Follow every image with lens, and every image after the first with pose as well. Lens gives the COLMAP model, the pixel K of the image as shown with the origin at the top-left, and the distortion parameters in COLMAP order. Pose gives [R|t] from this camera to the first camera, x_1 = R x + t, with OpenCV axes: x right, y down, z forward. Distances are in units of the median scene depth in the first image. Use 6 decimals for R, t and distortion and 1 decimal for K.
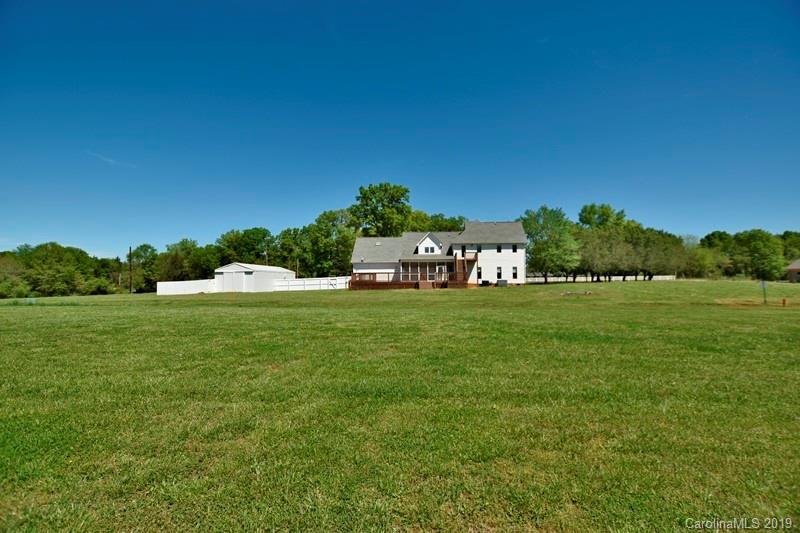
lens RADIAL K [[353.1, 0, 399.7], [0, 353.1, 270.9], [0, 0, 1]] dist [-0.026341, 0.000910]
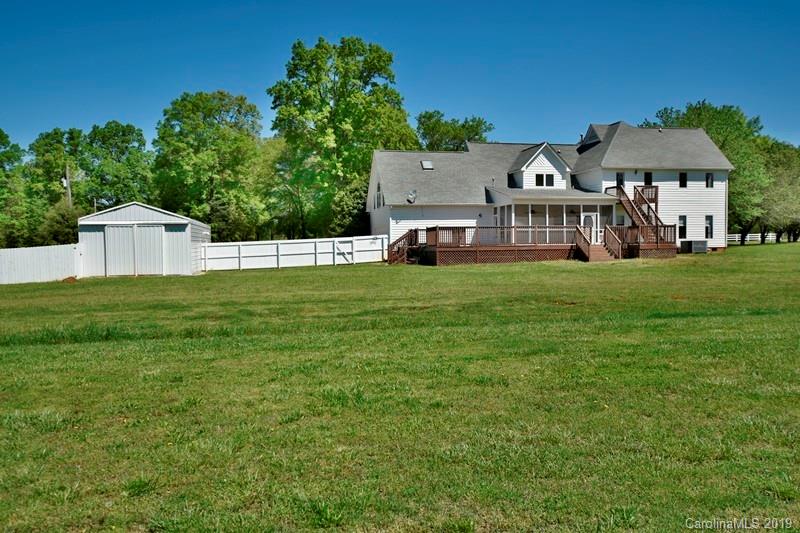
lens RADIAL K [[676.4, 0, 400.1], [0, 676.4, 264.2], [0, 0, 1]] dist [0.009945, 0.006740]
pose [[0.958164, -0.016574, 0.285739, -0.375332], [0.001406, 0.998583, 0.053204, 0.006545], [-0.286216, -0.050577, 0.956829, 0.158632]]
